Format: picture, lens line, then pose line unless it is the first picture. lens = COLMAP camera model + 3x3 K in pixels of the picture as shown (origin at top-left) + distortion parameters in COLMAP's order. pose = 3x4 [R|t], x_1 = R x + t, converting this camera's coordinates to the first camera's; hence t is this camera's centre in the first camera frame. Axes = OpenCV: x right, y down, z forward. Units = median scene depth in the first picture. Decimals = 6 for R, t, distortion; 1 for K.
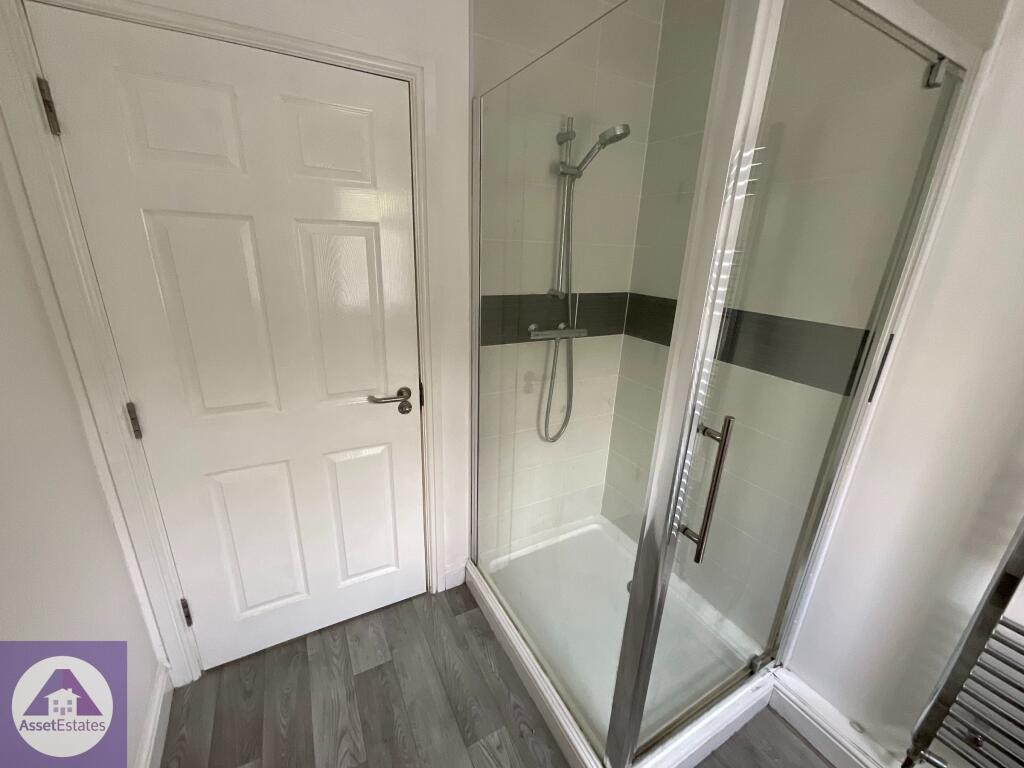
lens RADIAL K [[413.2, 0, 509.6], [0, 413.2, 386.3], [0, 0, 1]] dist [0.000339, 0.000243]
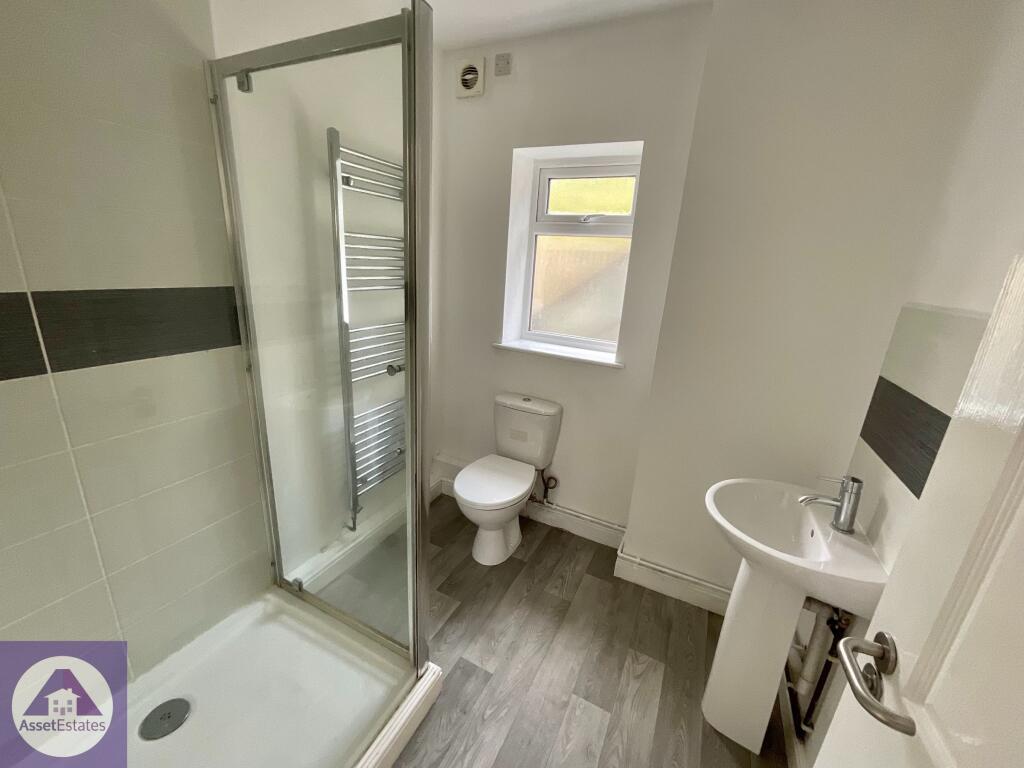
lens RADIAL K [[413.2, 0, 509.2], [0, 413.2, 381.5], [0, 0, 1]] dist [0.000339, 0.000243]
pose [[-0.566011, -0.321874, 0.758965, -0.658704], [0.161743, 0.859380, 0.485082, -0.417158], [-0.808375, 0.397319, -0.434358, 1.187631]]
